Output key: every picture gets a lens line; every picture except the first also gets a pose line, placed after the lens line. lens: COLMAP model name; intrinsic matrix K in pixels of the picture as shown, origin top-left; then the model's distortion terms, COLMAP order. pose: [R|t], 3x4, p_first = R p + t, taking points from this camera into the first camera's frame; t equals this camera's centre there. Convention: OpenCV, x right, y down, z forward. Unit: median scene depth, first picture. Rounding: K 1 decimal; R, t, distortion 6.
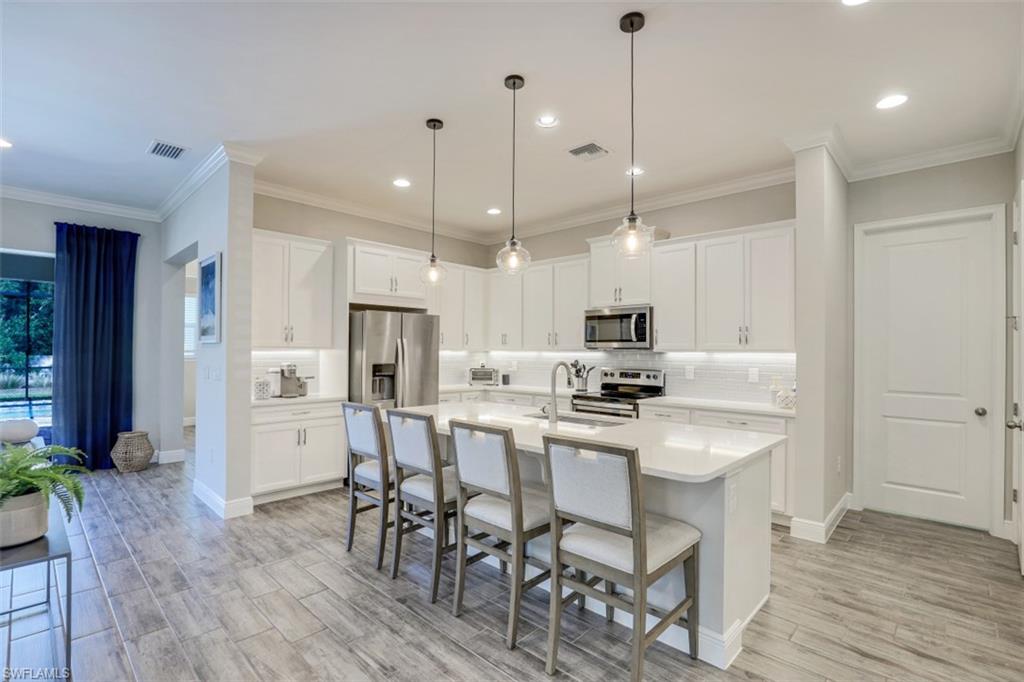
lens RADIAL K [[471.3, 0, 509.3], [0, 471.3, 346.7], [0, 0, 1]] dist [-0.025132, 0.003551]
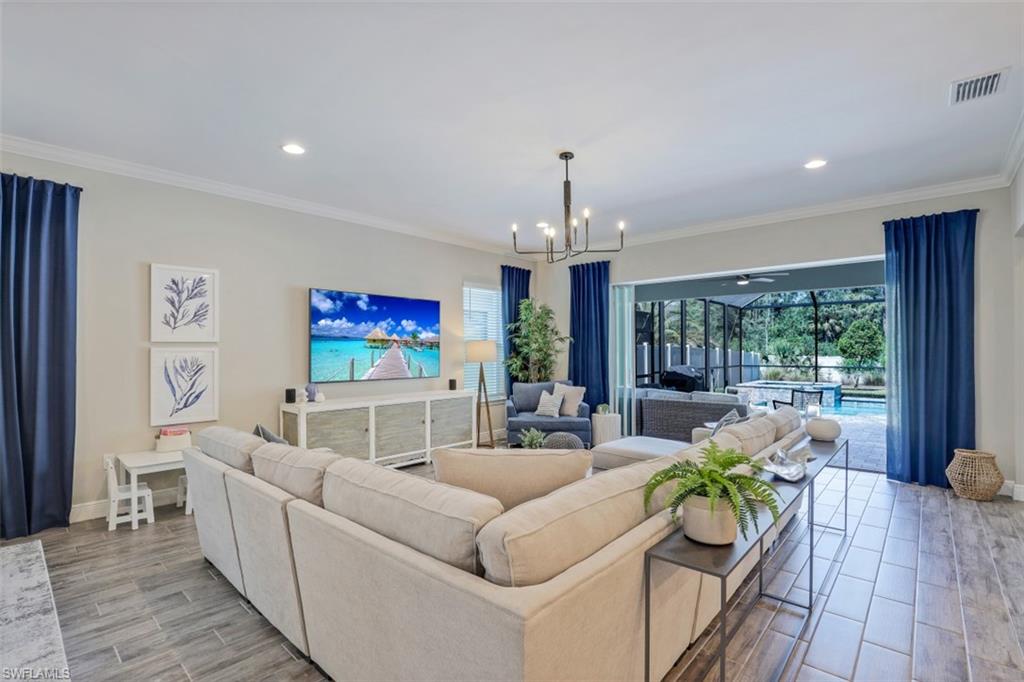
lens RADIAL K [[471.3, 0, 510.7], [0, 471.3, 345.0], [0, 0, 1]] dist [-0.025132, 0.003551]
pose [[0.022291, -0.016320, -0.999618, -0.013266], [0.010612, 0.999814, -0.016087, 0.000934], [0.999695, -0.010250, 0.022460, 0.201953]]
